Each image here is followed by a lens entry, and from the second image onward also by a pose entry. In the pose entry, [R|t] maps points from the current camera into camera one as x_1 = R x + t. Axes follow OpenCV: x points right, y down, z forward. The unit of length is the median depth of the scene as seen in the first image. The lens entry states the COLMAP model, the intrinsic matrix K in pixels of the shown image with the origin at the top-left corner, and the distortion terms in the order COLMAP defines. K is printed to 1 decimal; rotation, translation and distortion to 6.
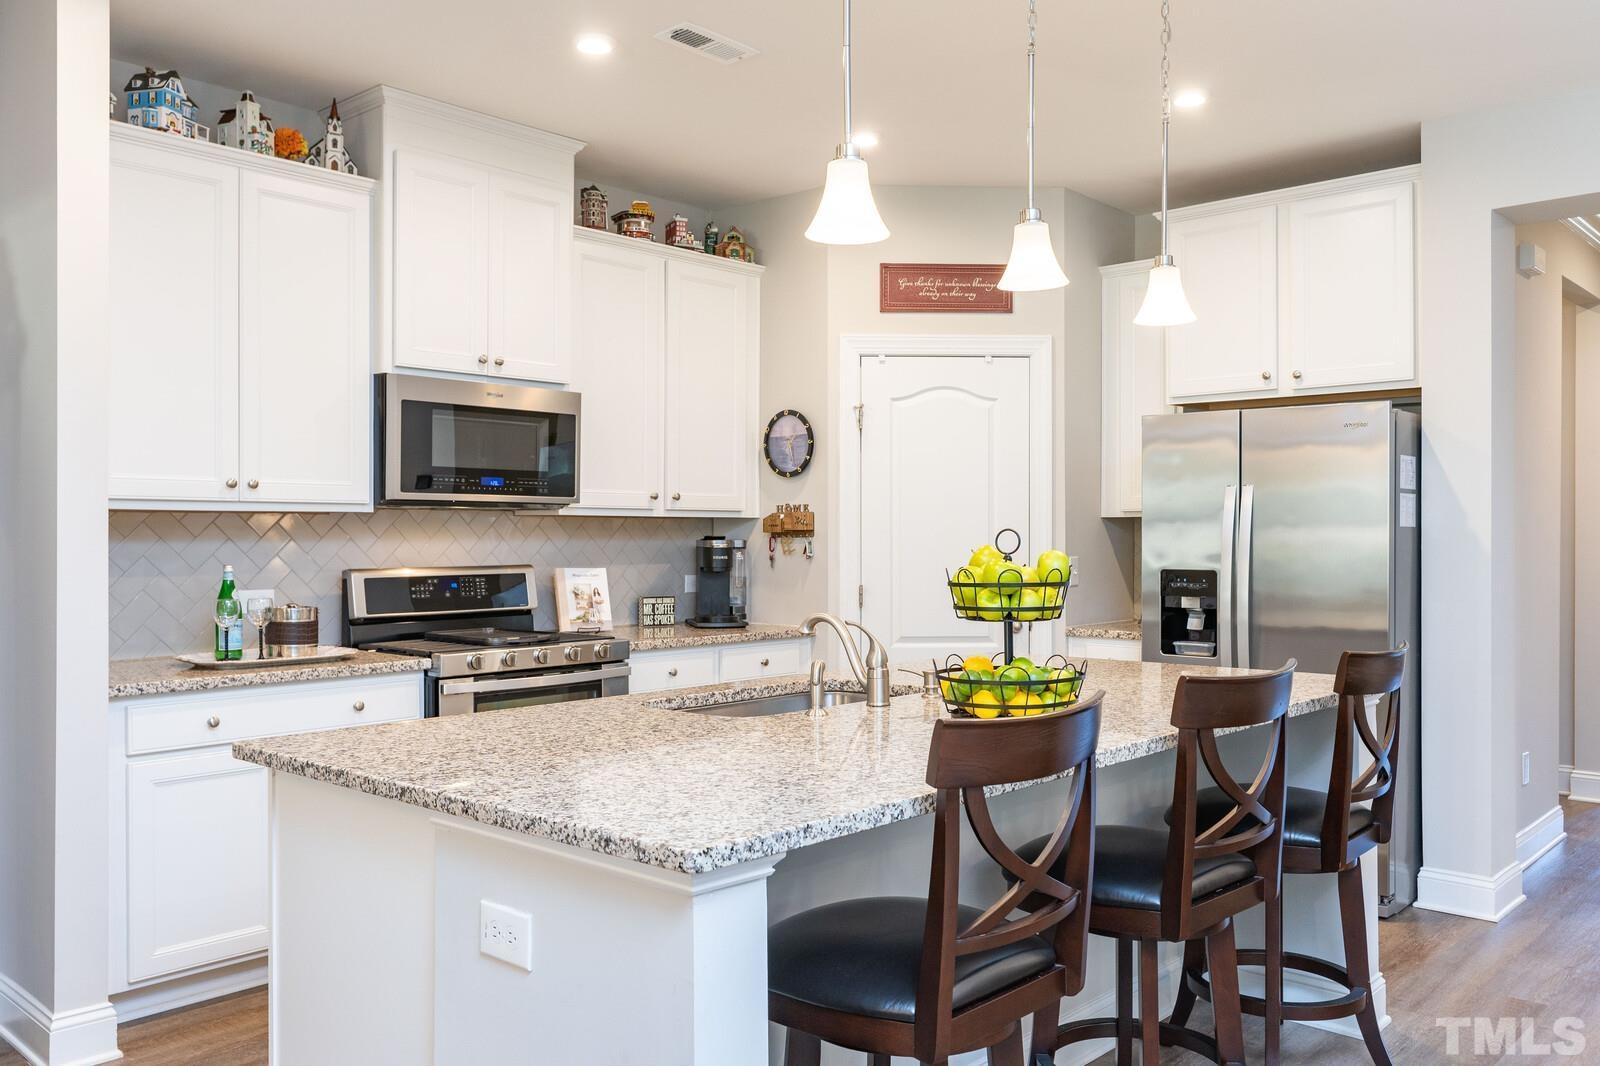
lens RADIAL K [[1276.7, 0, 802.7], [0, 1276.7, 531.7], [0, 0, 1]] dist [0.010929, -0.002631]
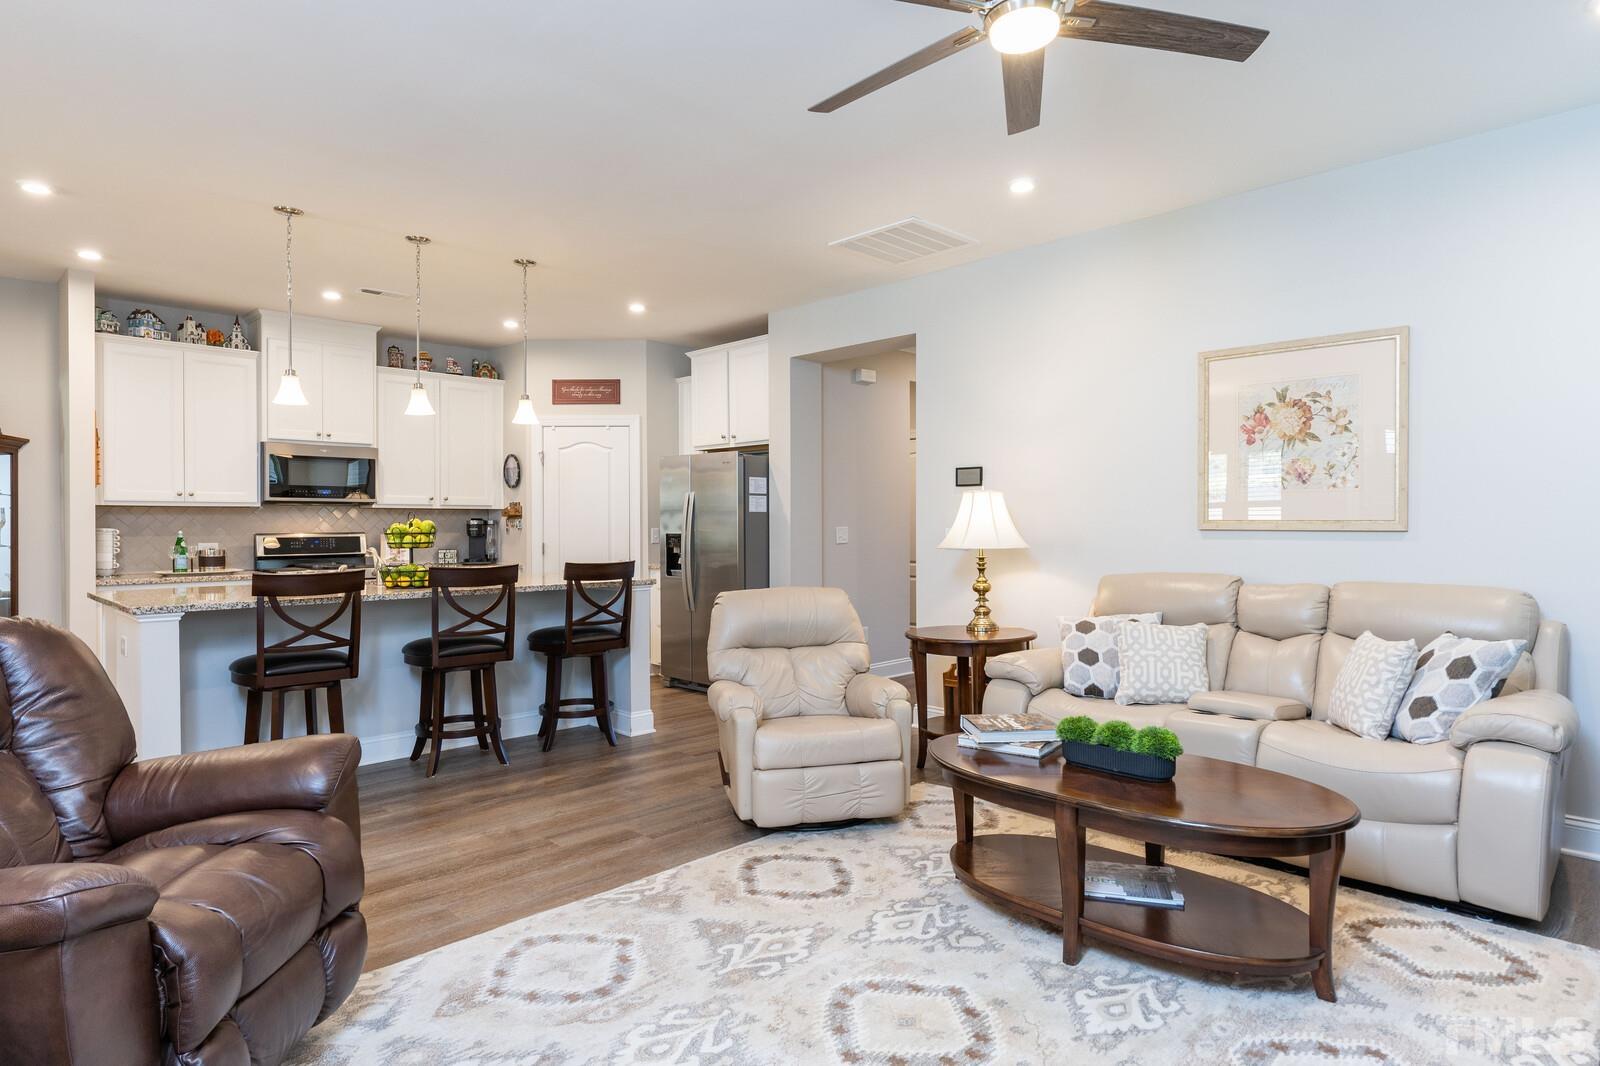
lens RADIAL K [[883.8, 0, 801.4], [0, 883.8, 532.3], [0, 0, 1]] dist [-0.001157, 0.000365]
pose [[0.998571, -0.002716, -0.053374, 0.549743], [0.003320, 0.999932, 0.011220, 0.012121], [0.053340, -0.011381, 0.998512, -0.366547]]
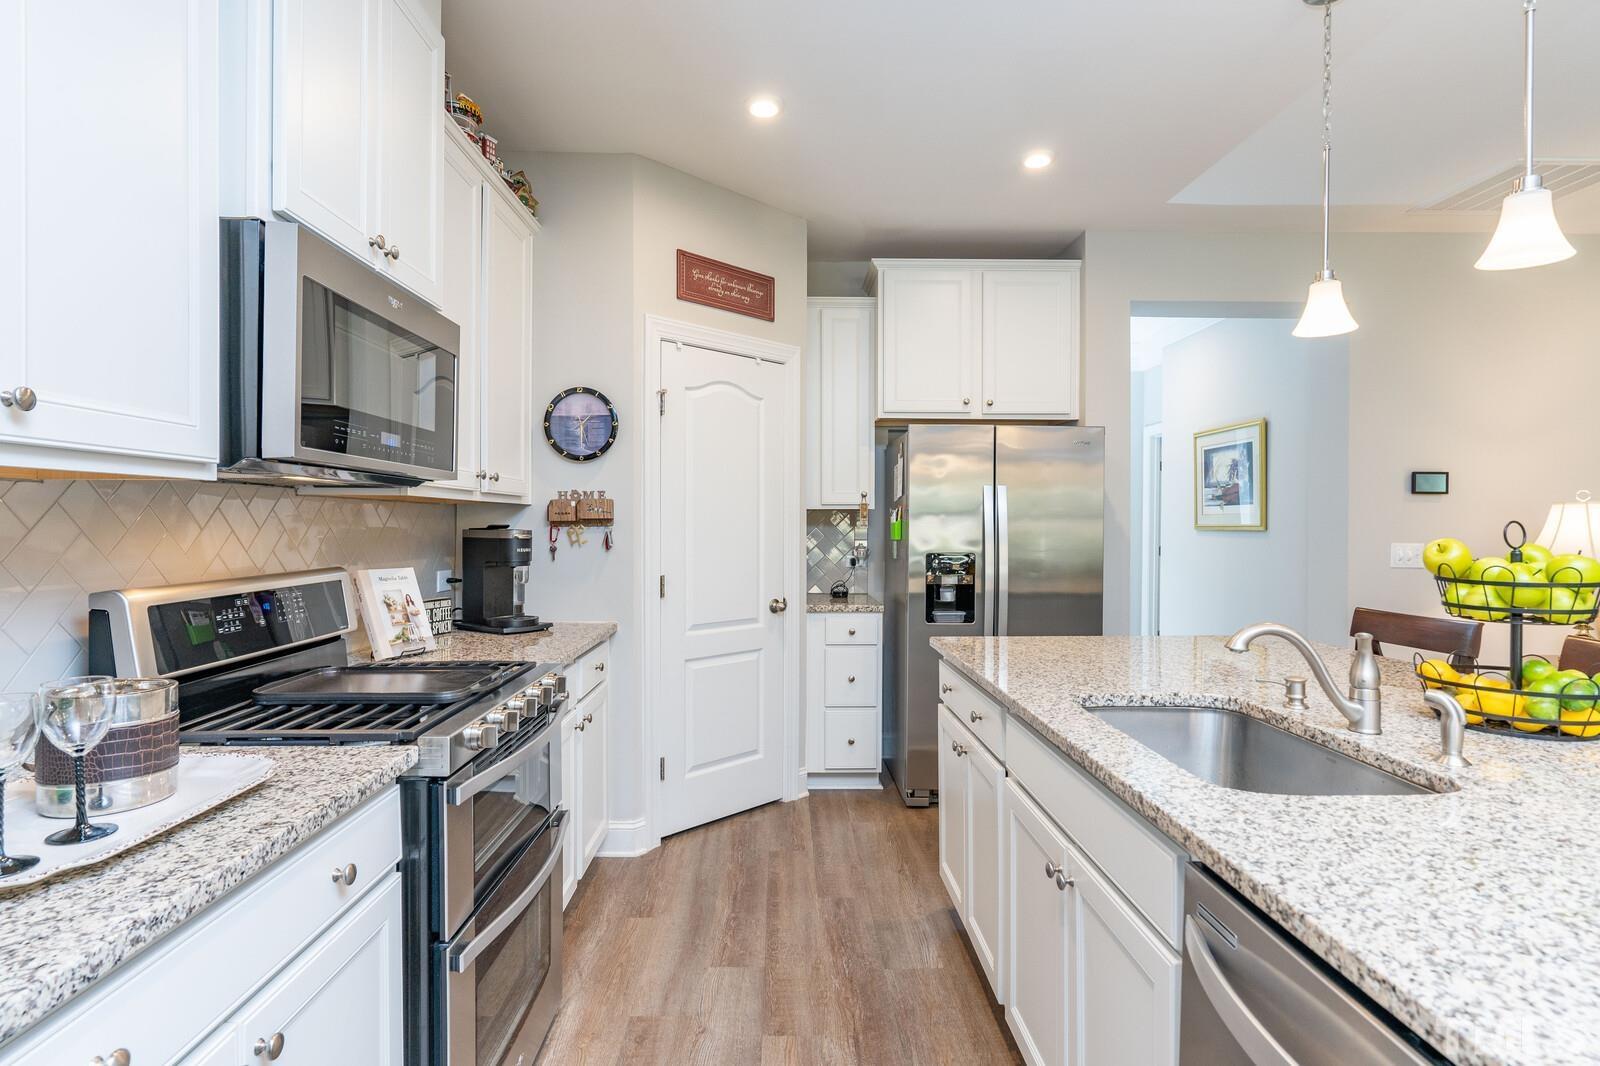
lens RADIAL K [[829.4, 0, 799.5], [0, 829.4, 530.0], [0, 0, 1]] dist [-0.015044, 0.001194]
pose [[0.724754, -0.004529, 0.688993, -0.333454], [-0.003444, 0.999942, 0.010196, 0.000503], [-0.688999, -0.009763, 0.724697, 0.498064]]
